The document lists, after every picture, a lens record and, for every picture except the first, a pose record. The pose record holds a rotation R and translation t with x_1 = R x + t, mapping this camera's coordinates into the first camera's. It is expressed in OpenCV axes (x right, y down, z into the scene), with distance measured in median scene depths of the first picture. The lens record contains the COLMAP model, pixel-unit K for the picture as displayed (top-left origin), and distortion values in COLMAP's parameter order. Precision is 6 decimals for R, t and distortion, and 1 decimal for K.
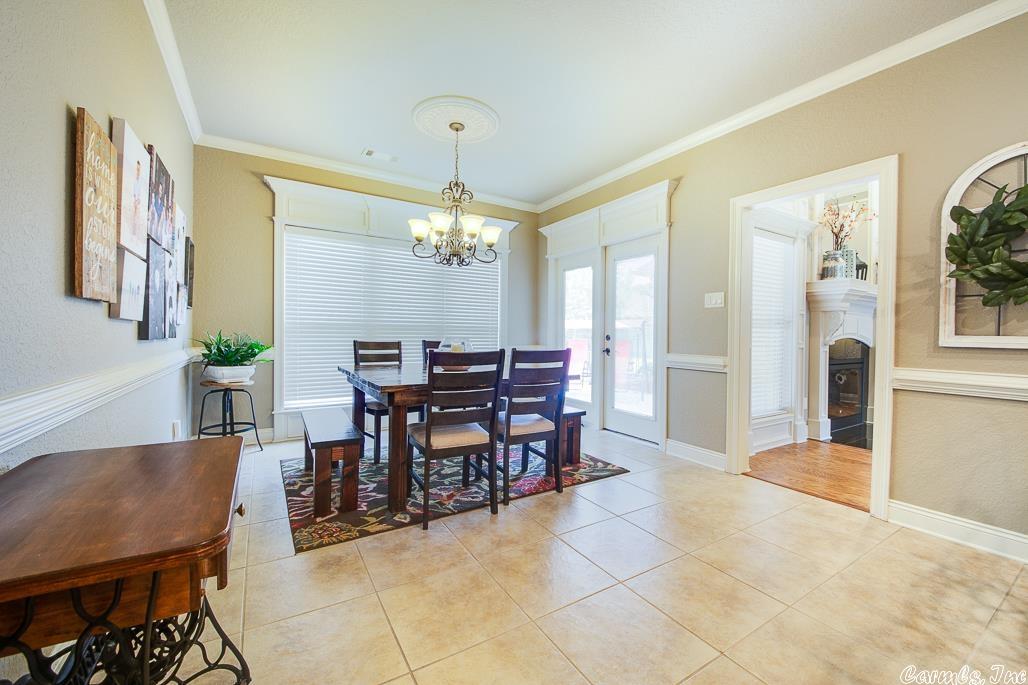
lens RADIAL K [[367.1, 0, 512.6], [0, 367.1, 338.9], [0, 0, 1]] dist [0.020374, -0.016761]
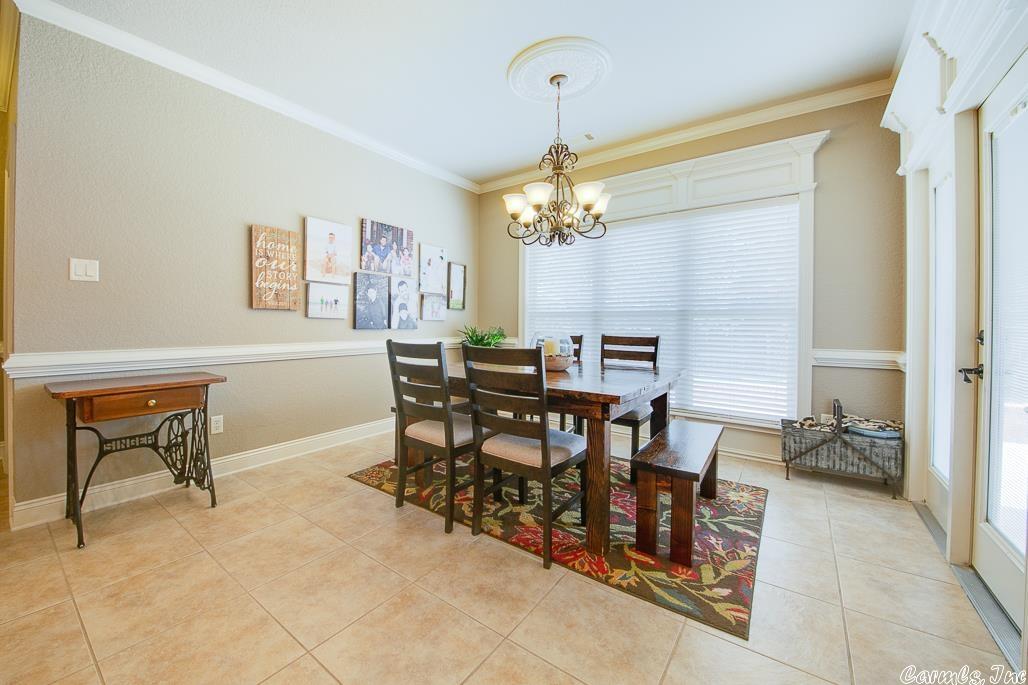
lens RADIAL K [[383.5, 0, 523.6], [0, 383.5, 341.3], [0, 0, 1]] dist [0.001456, -0.019396]
pose [[0.413279, 0.030245, -0.910102, 0.640030], [-0.017575, 0.999527, 0.025236, -0.002030], [0.910435, 0.005565, 0.413615, 0.604596]]
